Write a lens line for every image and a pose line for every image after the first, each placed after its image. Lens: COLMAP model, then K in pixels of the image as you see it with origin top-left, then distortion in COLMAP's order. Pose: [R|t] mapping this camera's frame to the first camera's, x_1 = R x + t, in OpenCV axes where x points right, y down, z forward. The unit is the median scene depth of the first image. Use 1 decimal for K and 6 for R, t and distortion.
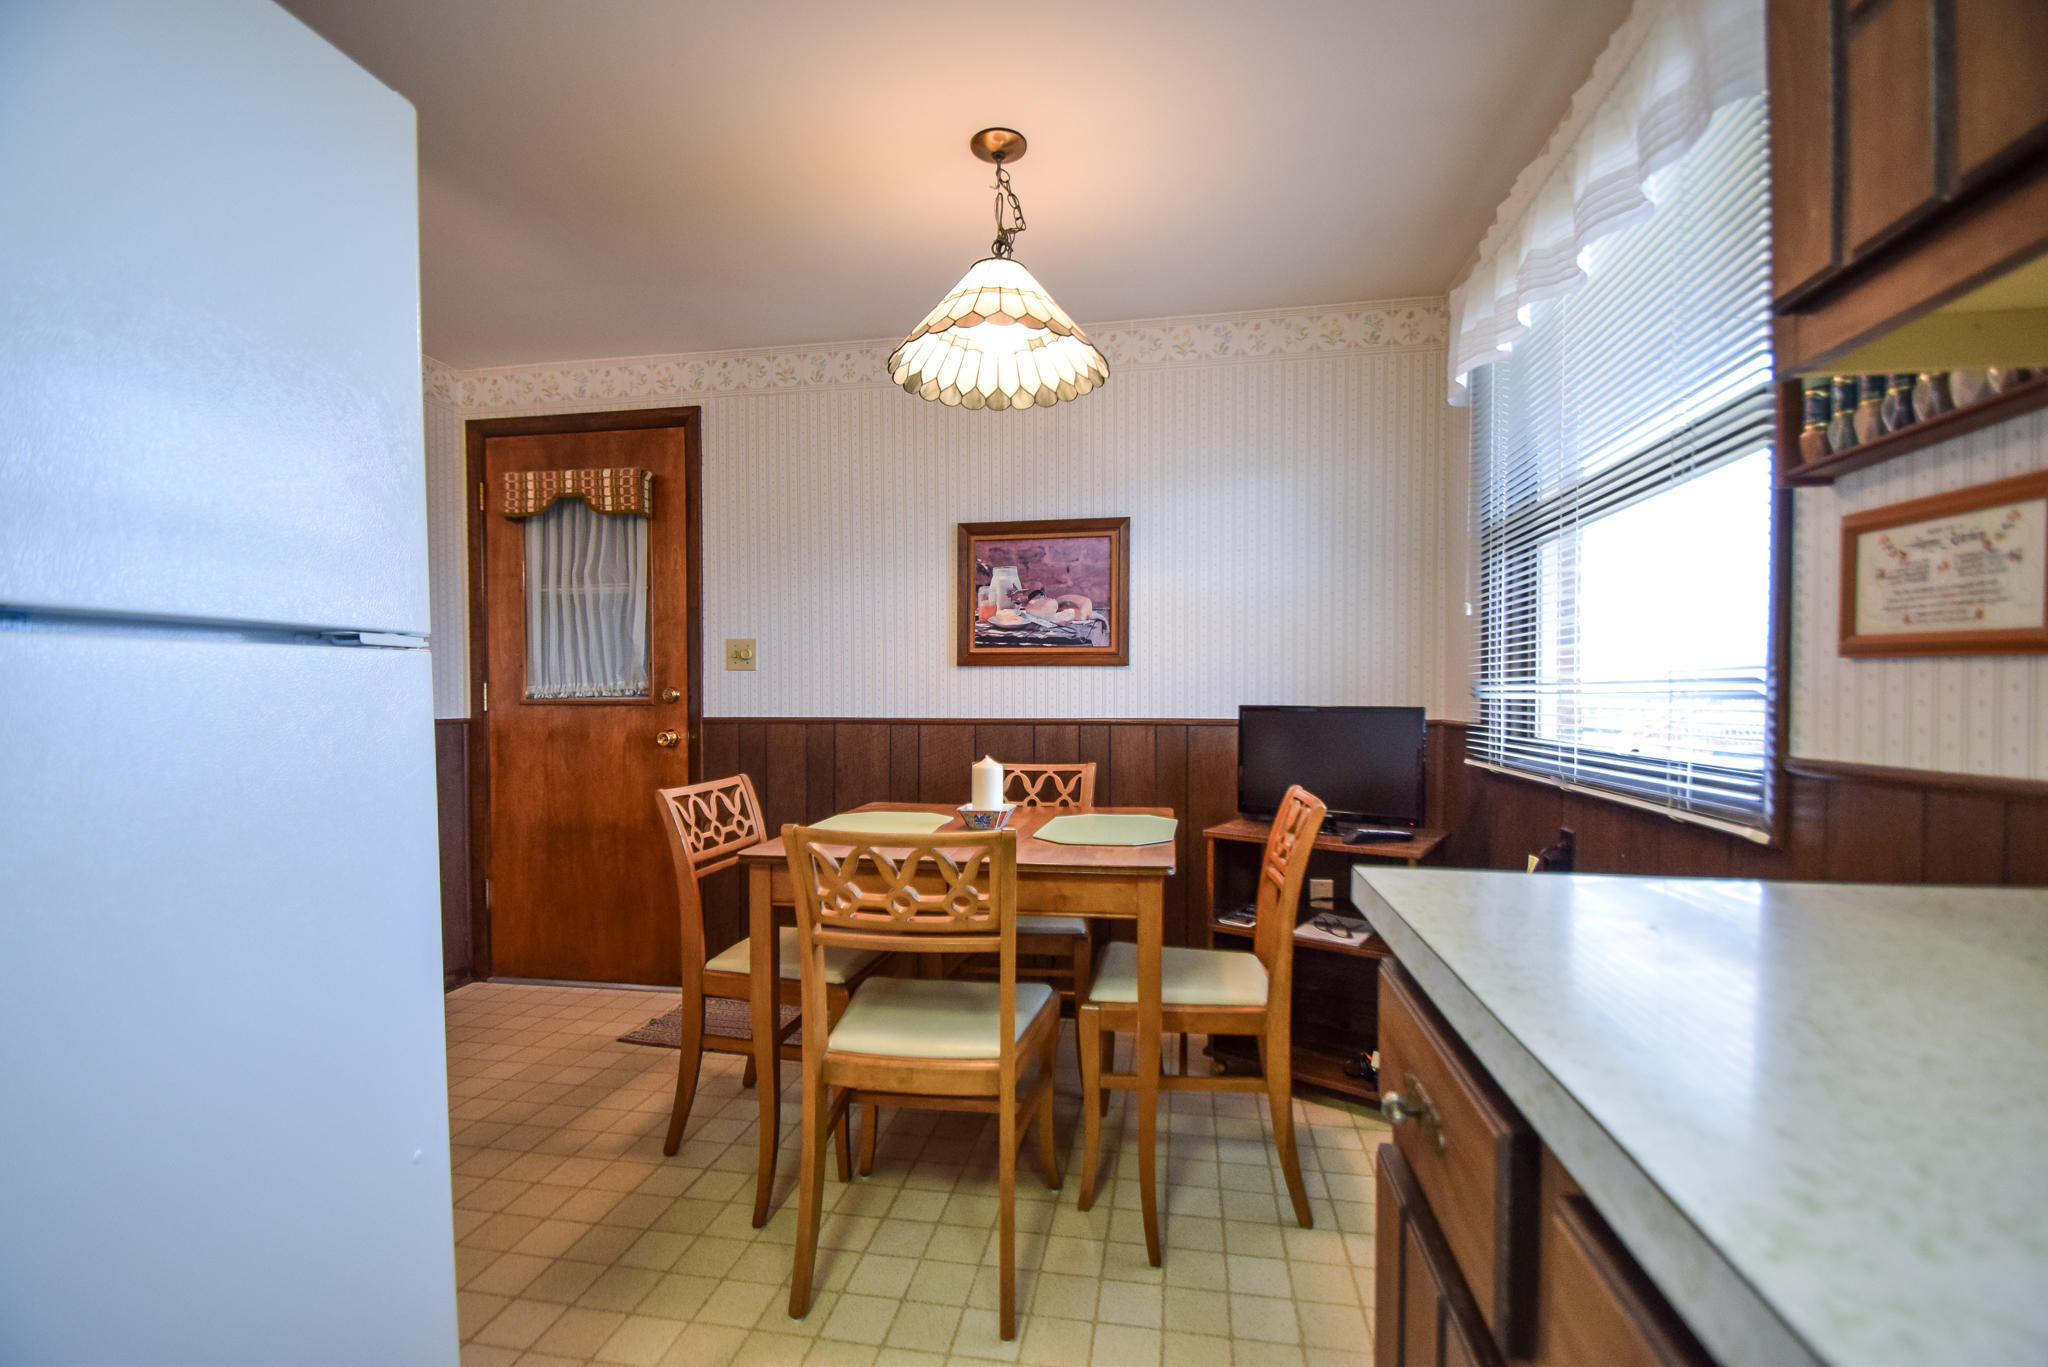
lens RADIAL K [[898.5, 0, 1021.0], [0, 898.5, 712.8], [0, 0, 1]] dist [0.015422, -0.015604]
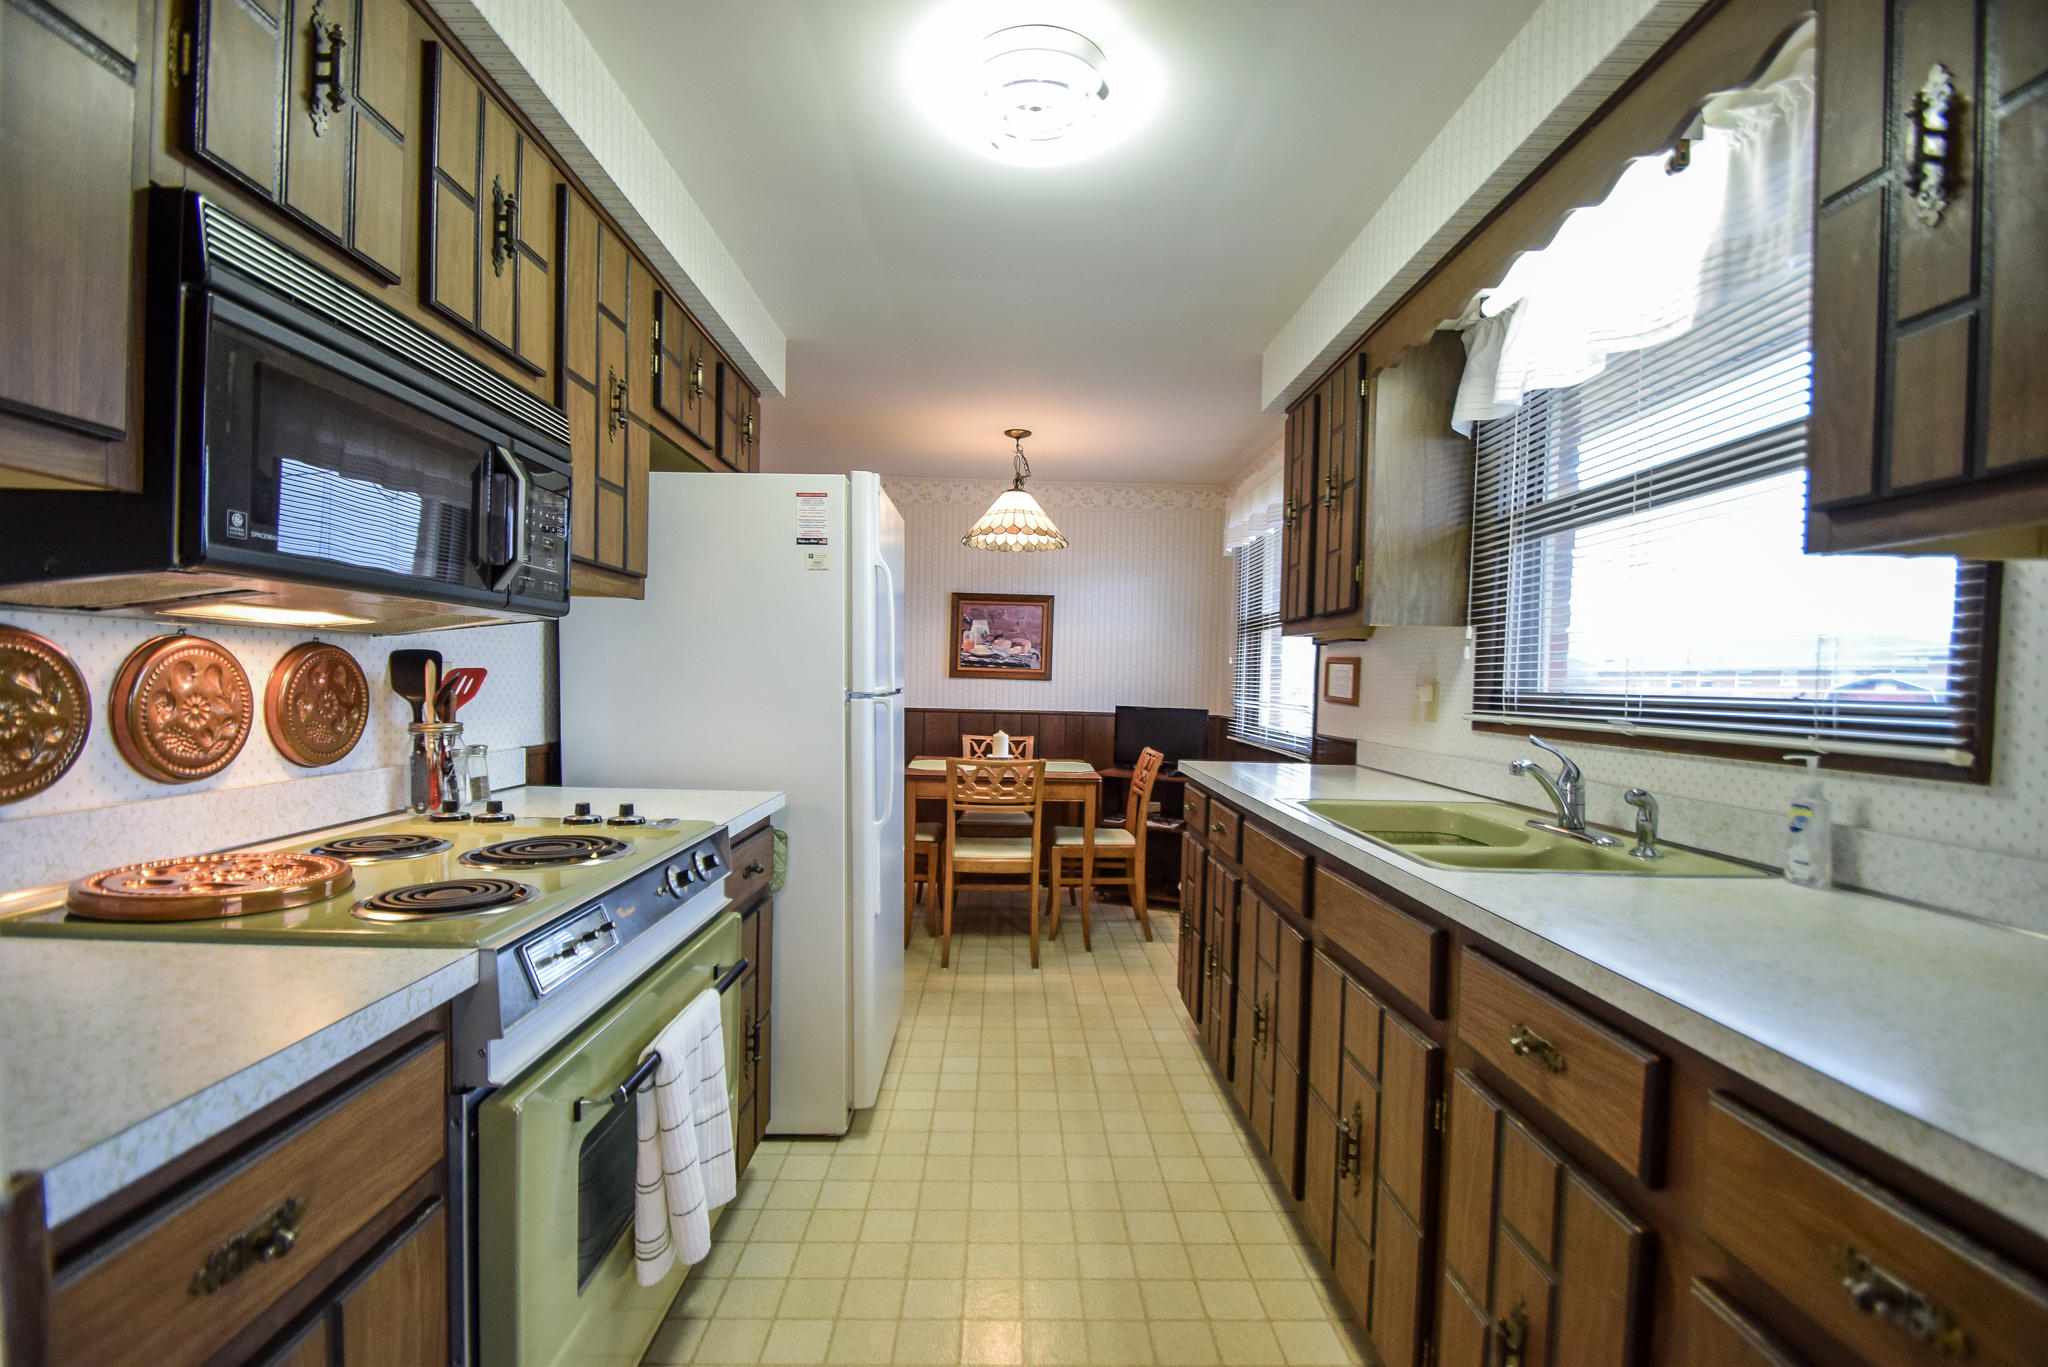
lens RADIAL K [[898.5, 0, 1021.0], [0, 898.5, 712.8], [0, 0, 1]] dist [0.015422, -0.015604]
pose [[0.981107, 0.016958, 0.192723, -0.307507], [-0.021314, 0.999562, 0.020550, -0.027941], [-0.192290, -0.024269, 0.981038, -0.785334]]
